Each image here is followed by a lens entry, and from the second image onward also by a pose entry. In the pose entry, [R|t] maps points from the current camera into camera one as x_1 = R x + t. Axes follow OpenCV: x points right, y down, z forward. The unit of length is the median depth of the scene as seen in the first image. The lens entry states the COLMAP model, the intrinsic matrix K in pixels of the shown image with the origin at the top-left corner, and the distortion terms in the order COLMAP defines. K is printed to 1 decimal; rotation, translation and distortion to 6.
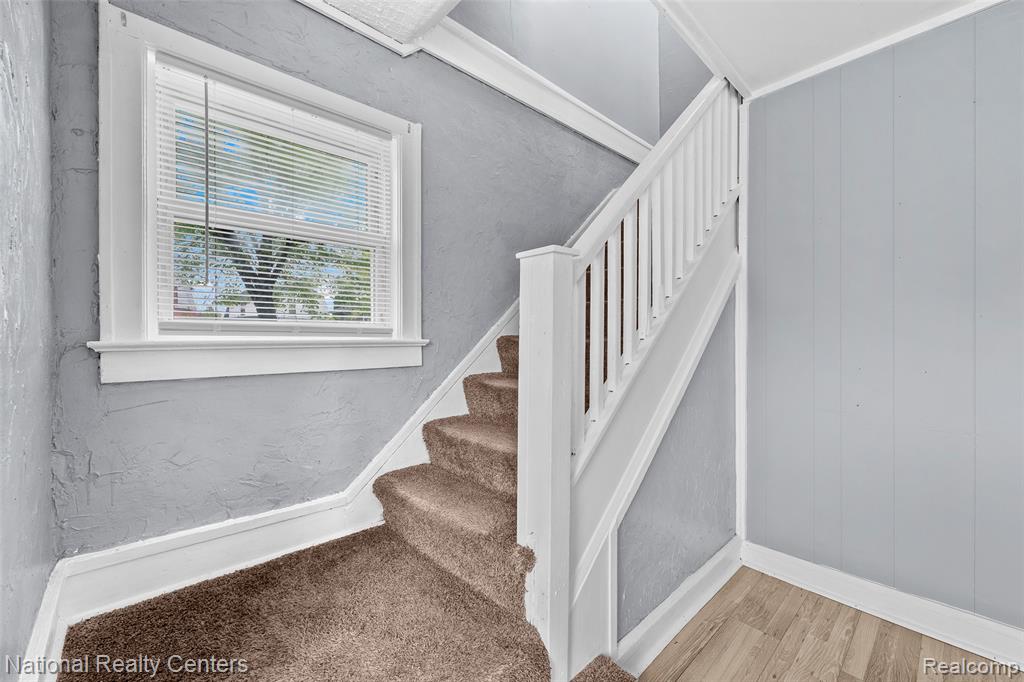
lens RADIAL K [[415.9, 0, 512.0], [0, 415.9, 341.0], [0, 0, 1]] dist [-0.001579, -0.000281]
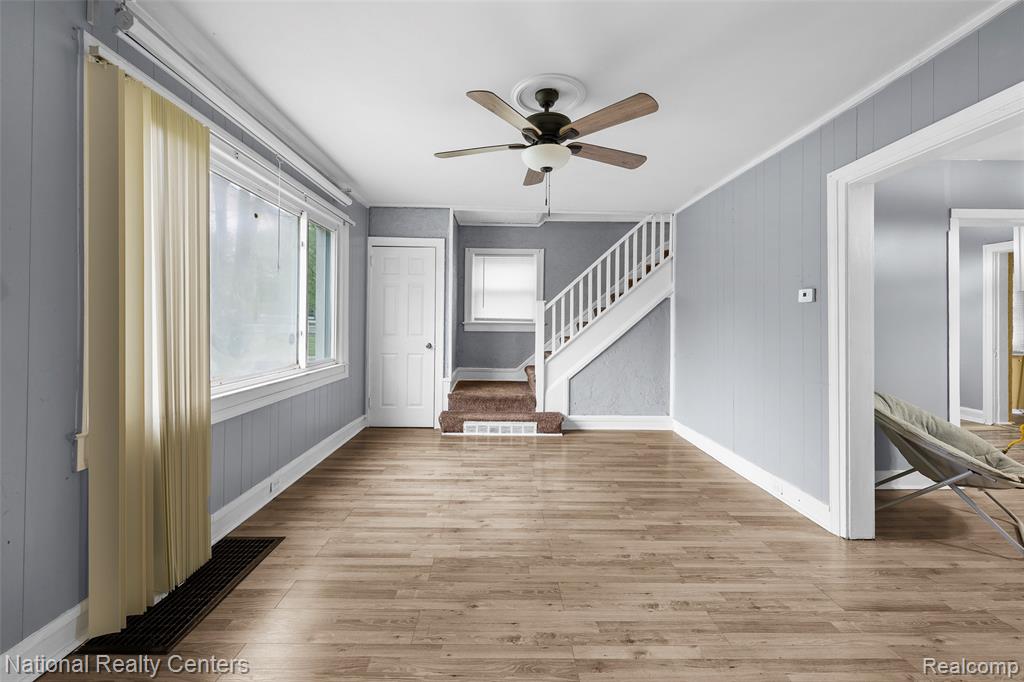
lens RADIAL K [[415.9, 0, 512.0], [0, 415.9, 341.0], [0, 0, 1]] dist [-0.001579, -0.000281]
pose [[0.725988, 0.036630, -0.686731, 2.413145], [-0.015713, 0.999203, 0.036686, 0.028989], [0.687528, -0.015843, 0.725985, -1.874304]]
